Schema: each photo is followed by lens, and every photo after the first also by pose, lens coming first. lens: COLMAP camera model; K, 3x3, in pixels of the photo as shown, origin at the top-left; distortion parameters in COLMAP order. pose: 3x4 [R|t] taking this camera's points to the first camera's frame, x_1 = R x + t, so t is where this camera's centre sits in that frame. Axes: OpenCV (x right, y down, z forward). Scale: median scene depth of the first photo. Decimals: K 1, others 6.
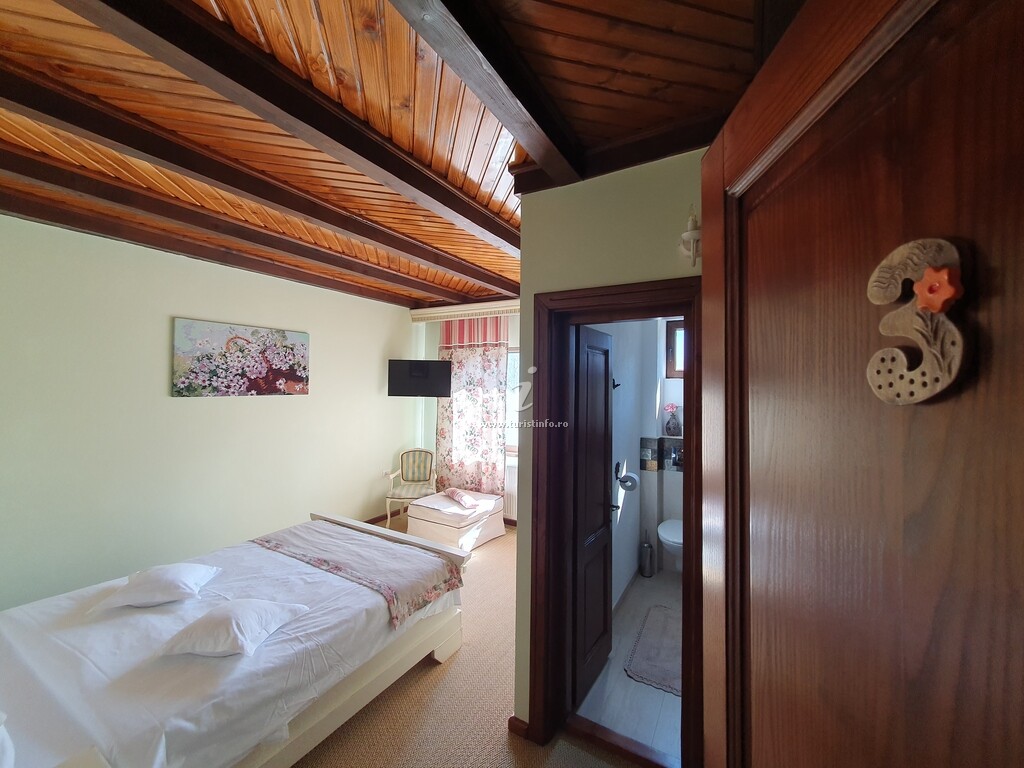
lens RADIAL K [[411.9, 0, 514.6], [0, 411.9, 378.4], [0, 0, 1]] dist [0.000968, 0.000090]
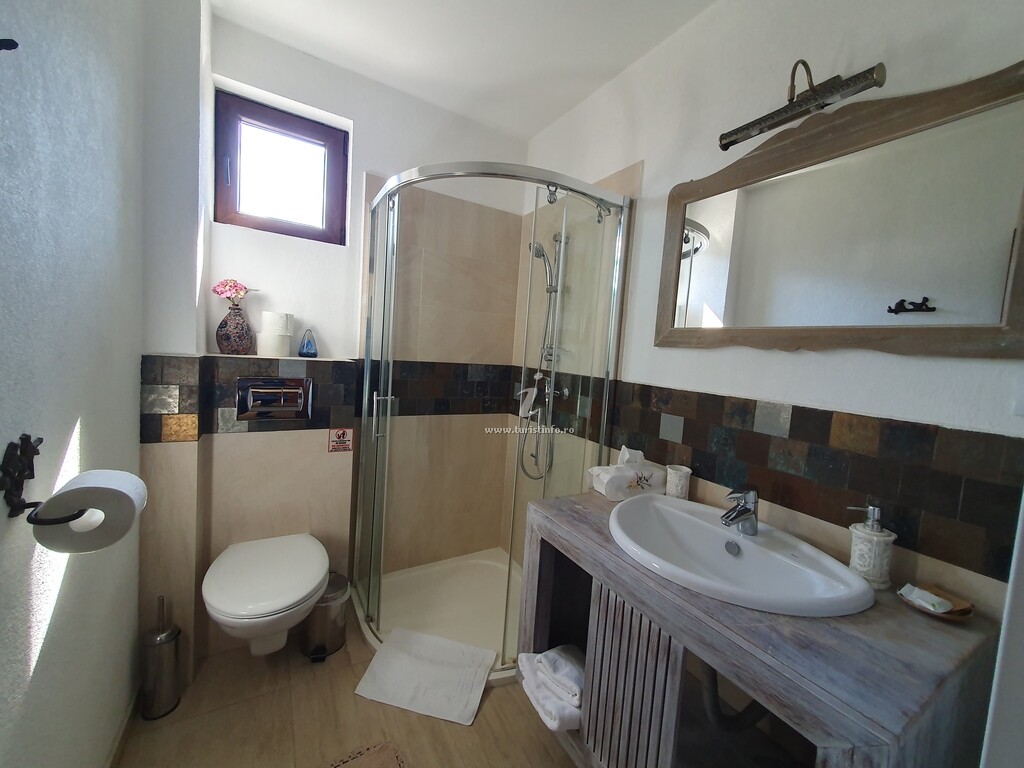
lens RADIAL K [[411.9, 0, 514.6], [0, 411.9, 378.4], [0, 0, 1]] dist [0.000968, 0.000090]
pose [[0.495171, -0.035886, 0.868054, 0.157626], [-0.076499, 0.993465, 0.084708, 0.110776], [-0.865421, -0.108350, 0.489190, 0.553205]]
